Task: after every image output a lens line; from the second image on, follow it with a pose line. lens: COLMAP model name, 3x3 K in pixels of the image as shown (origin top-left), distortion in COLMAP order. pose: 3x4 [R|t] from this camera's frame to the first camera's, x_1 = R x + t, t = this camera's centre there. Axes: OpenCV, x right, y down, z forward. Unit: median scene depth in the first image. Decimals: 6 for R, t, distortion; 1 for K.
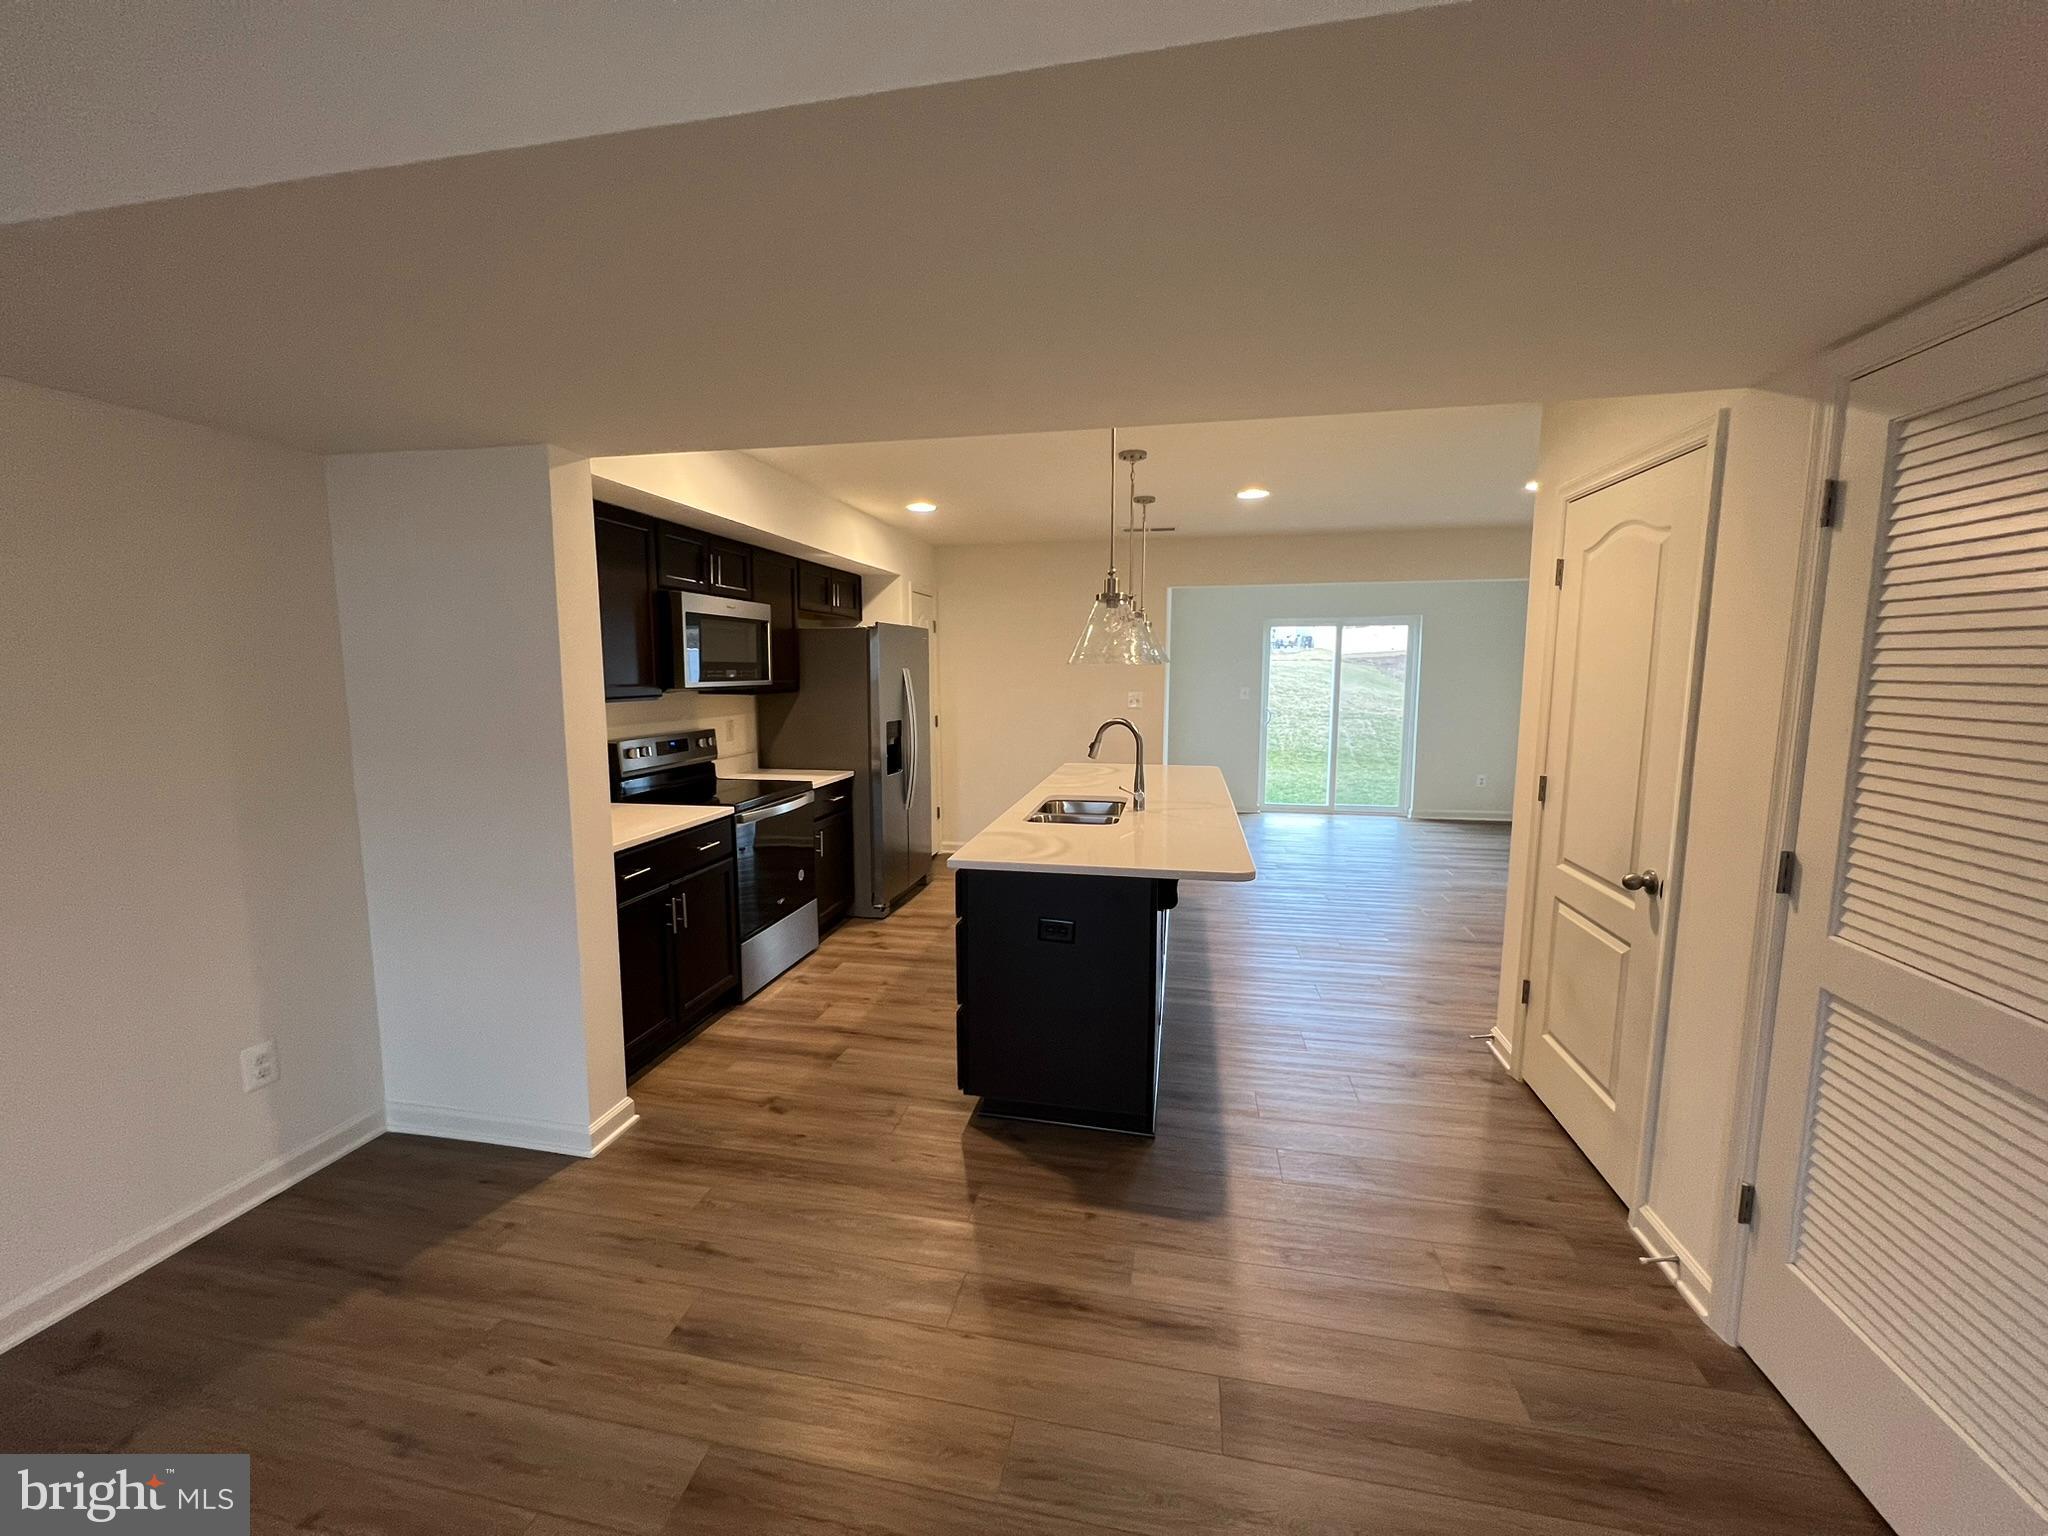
lens RADIAL K [[818.2, 0, 1014.8], [0, 818.2, 764.6], [0, 0, 1]] dist [-0.000758, 0.000002]
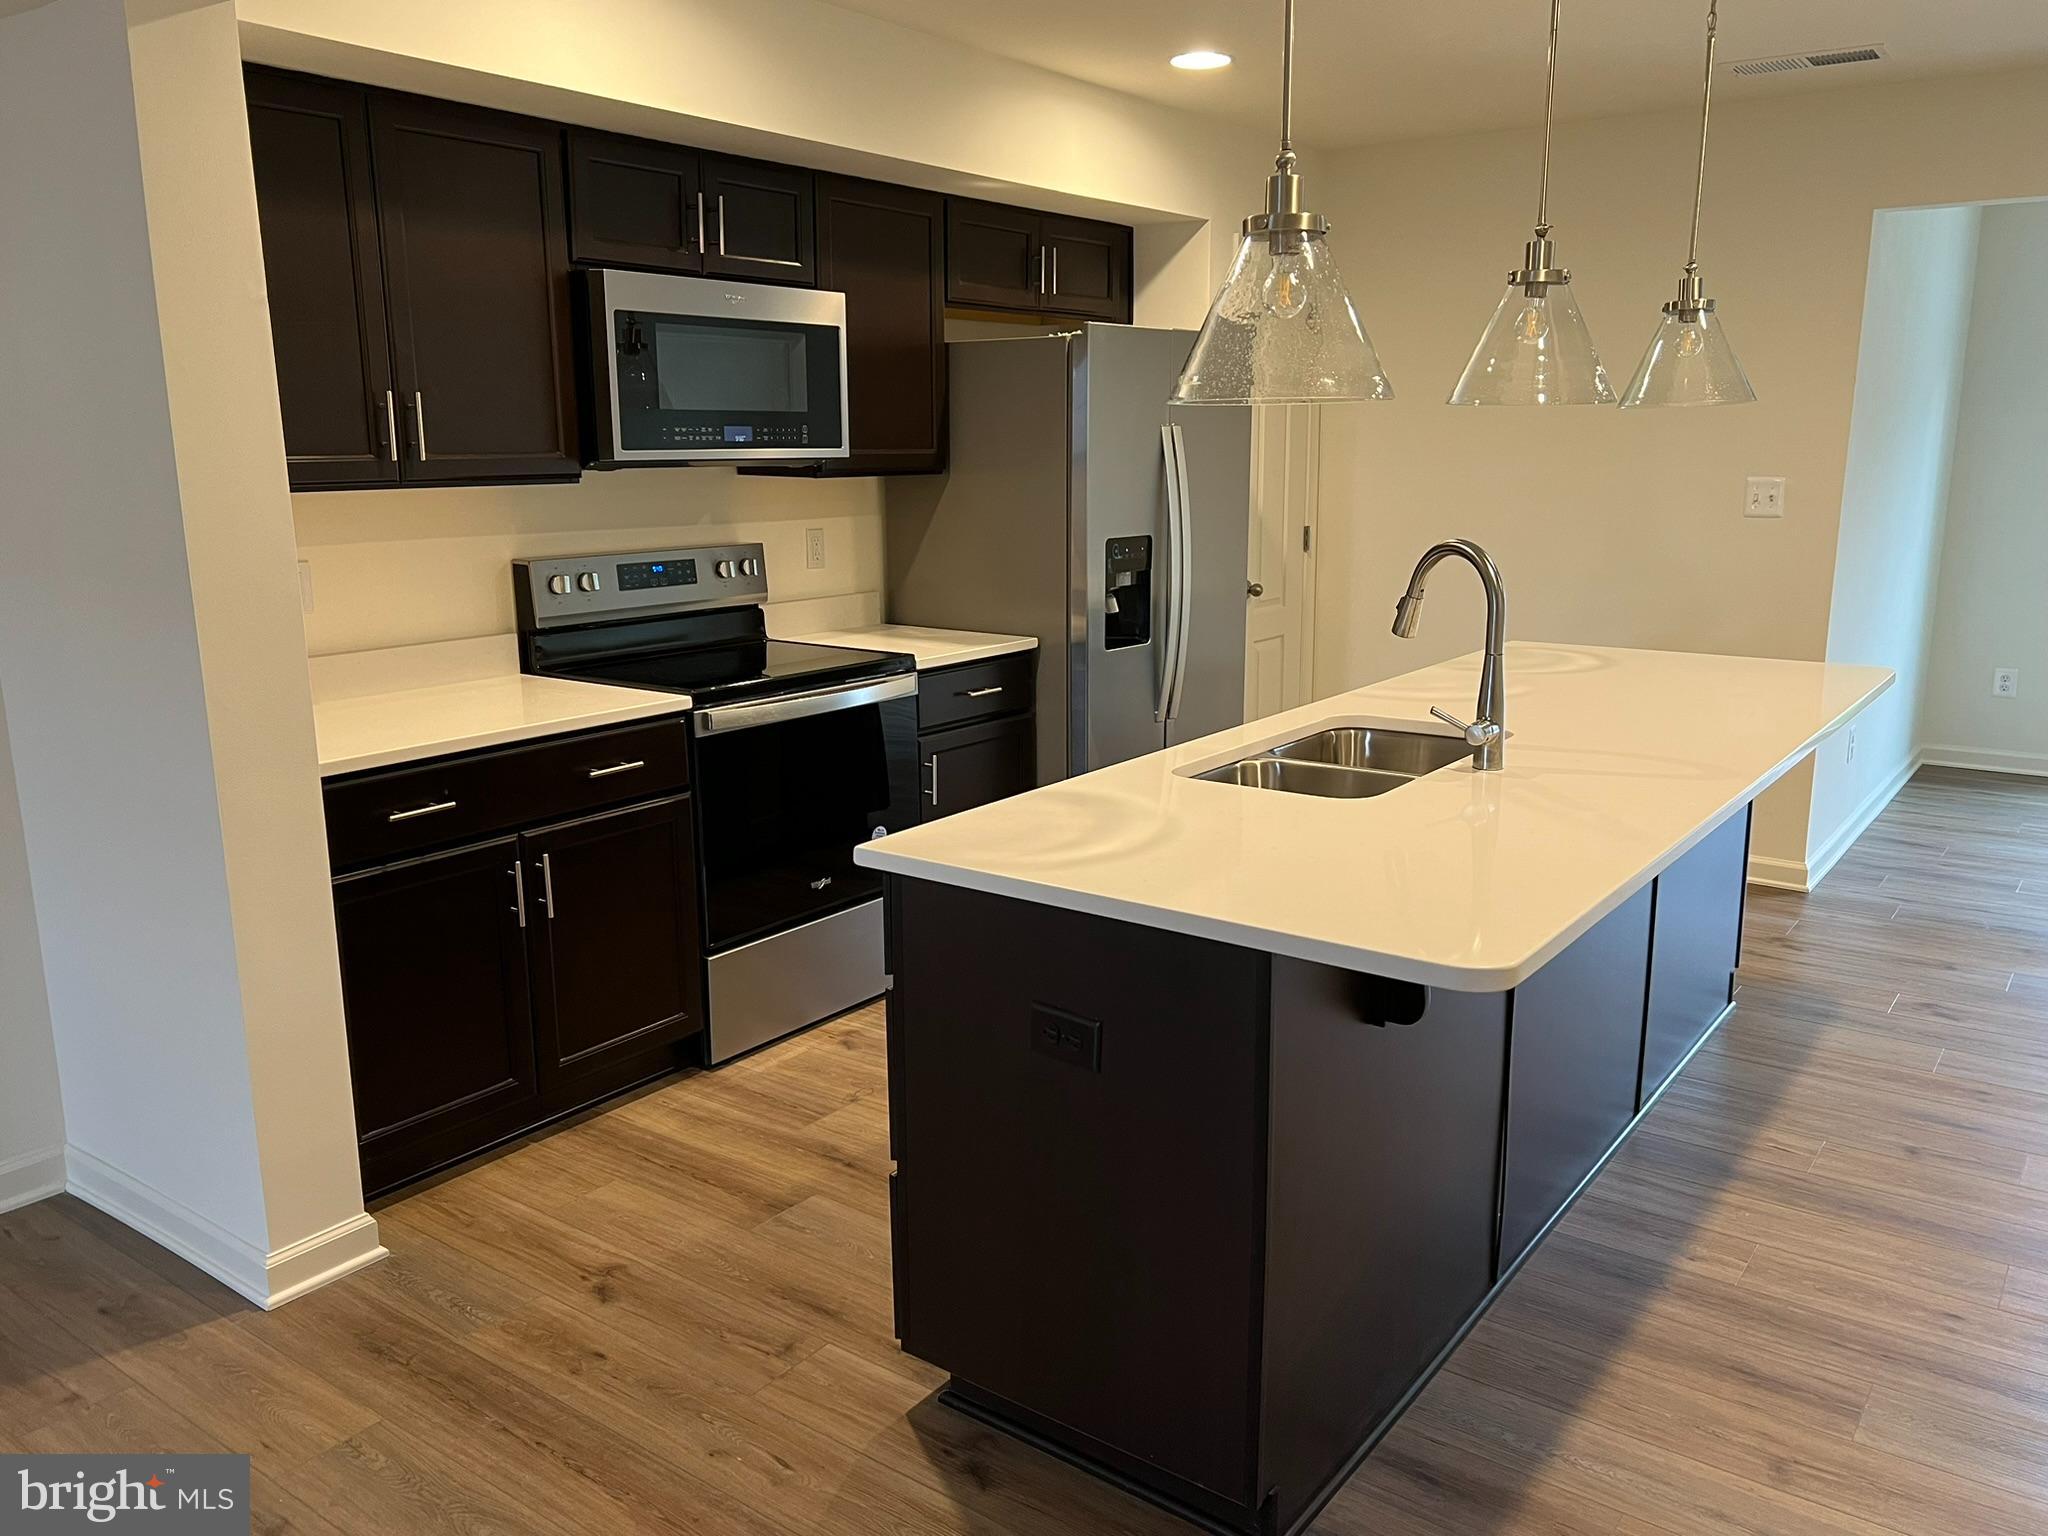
lens RADIAL K [[1559.5, 0, 1037.7], [0, 1559.5, 774.9], [0, 0, 1]] dist [0.056417, -0.065042]
pose [[0.909334, 0.084242, -0.407450, 0.236087], [-0.043280, 0.993127, 0.108742, -0.014450], [0.413810, -0.081248, 0.906730, 0.171935]]
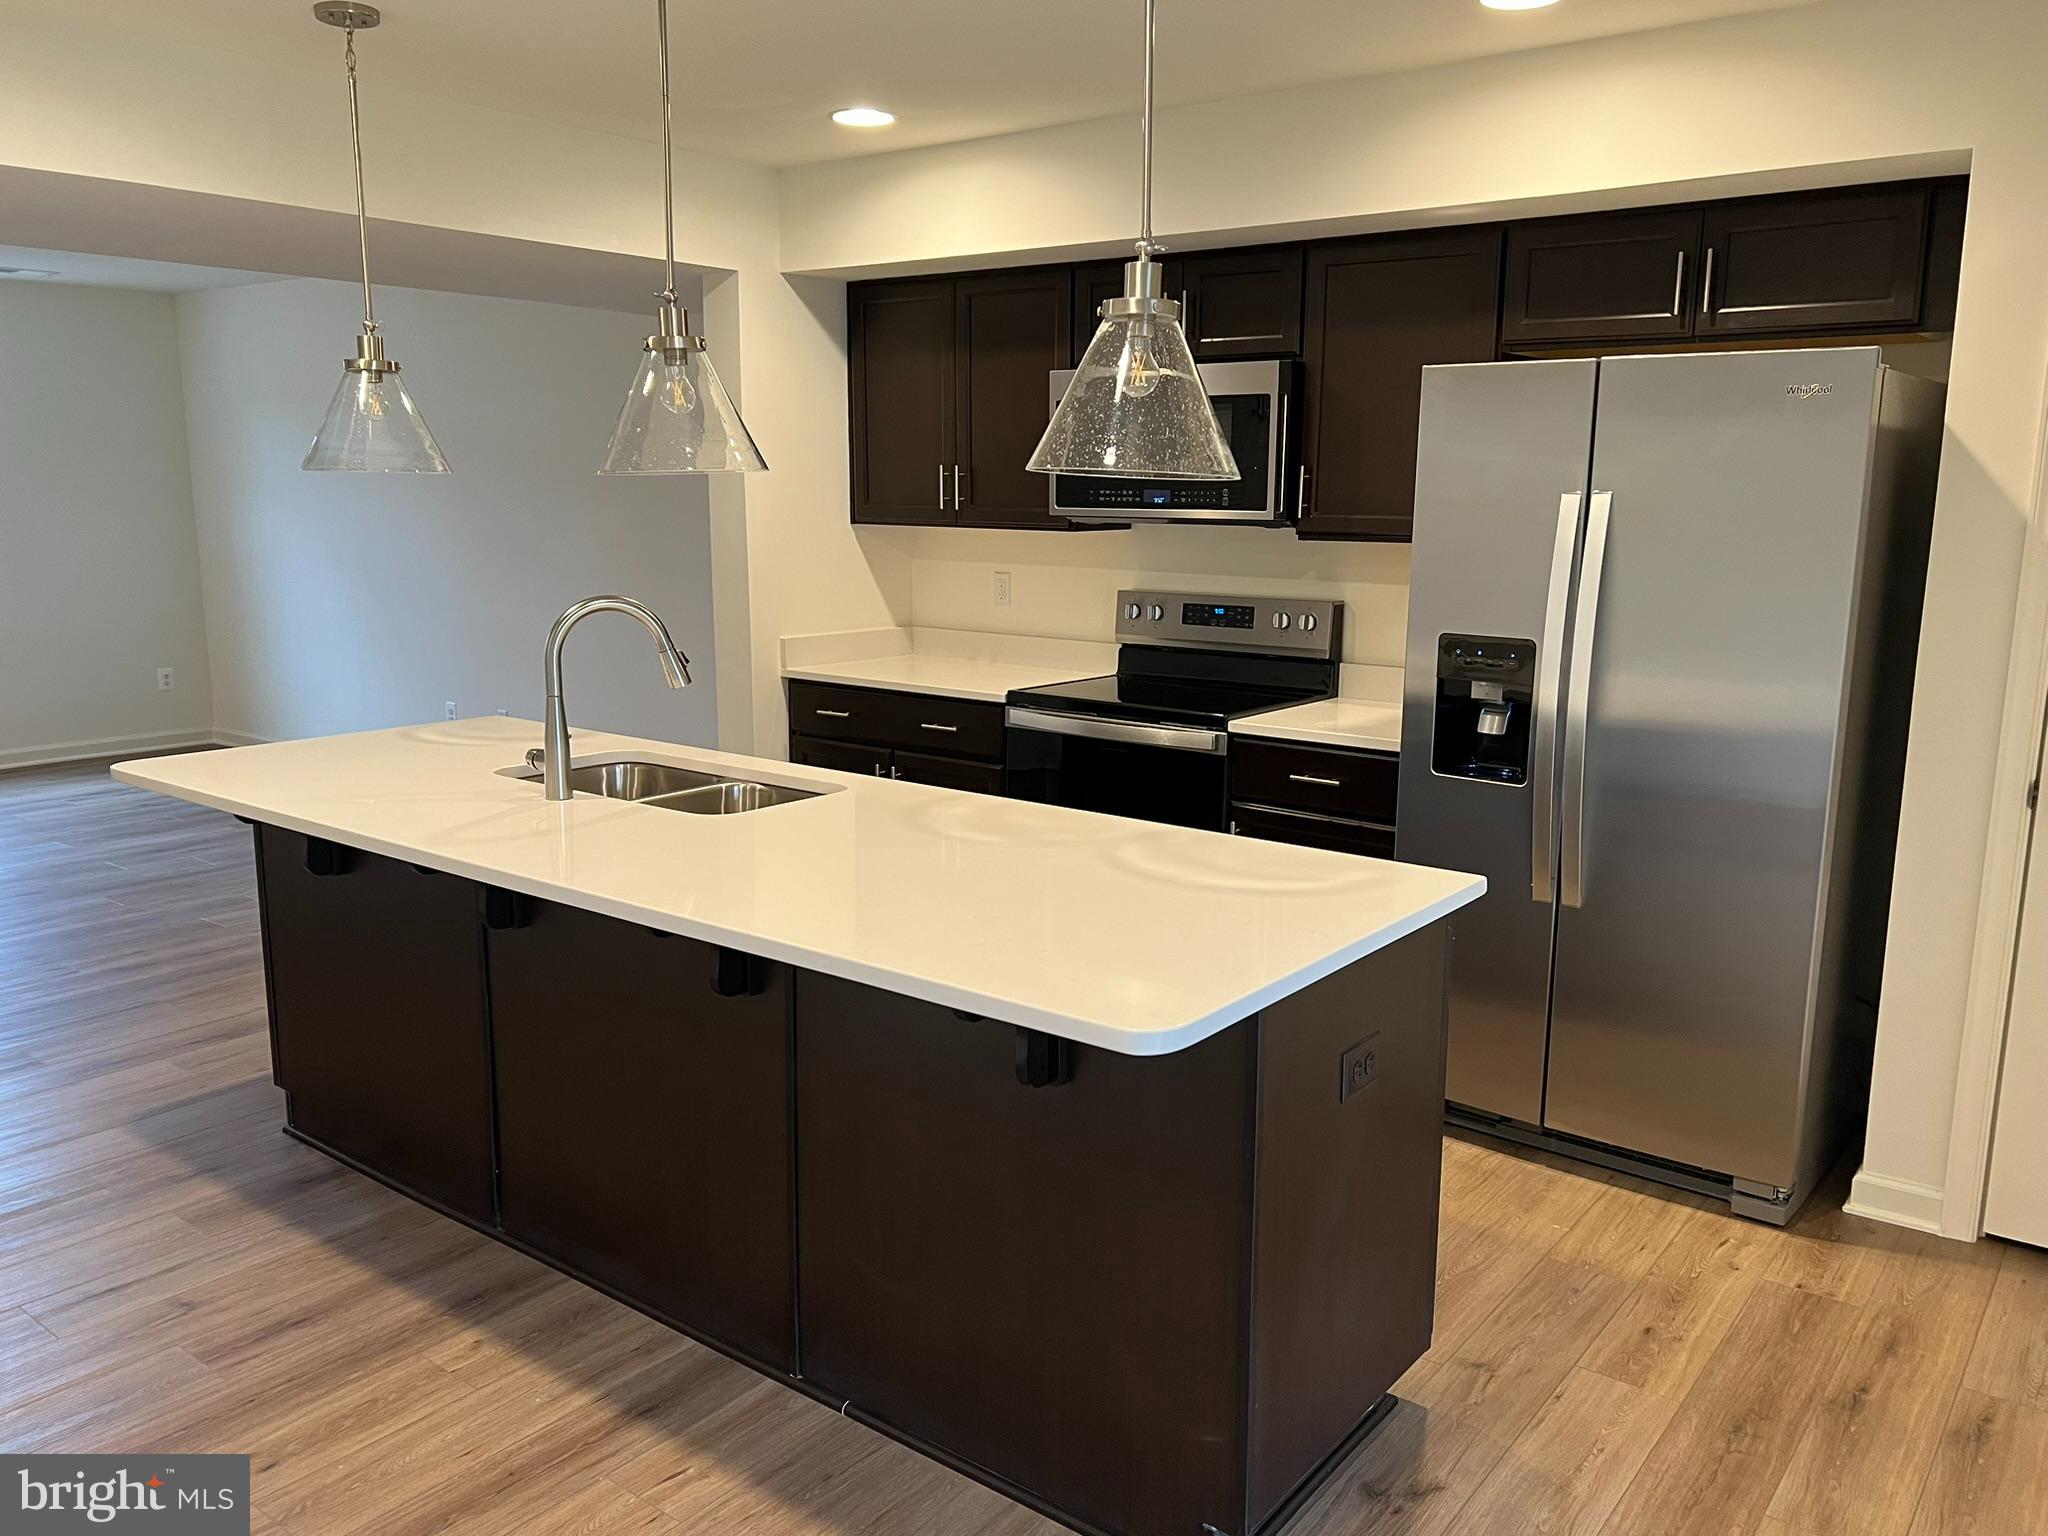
lens RADIAL K [[1554.9, 0, 1038.6], [0, 1554.9, 771.4], [0, 0, 1]] dist [0.065633, -0.067900]
pose [[-0.438512, 0.160716, -0.884238, 0.710278], [-0.112862, 0.966244, 0.231592, -0.168346], [0.891610, 0.201353, -0.405571, 1.403145]]
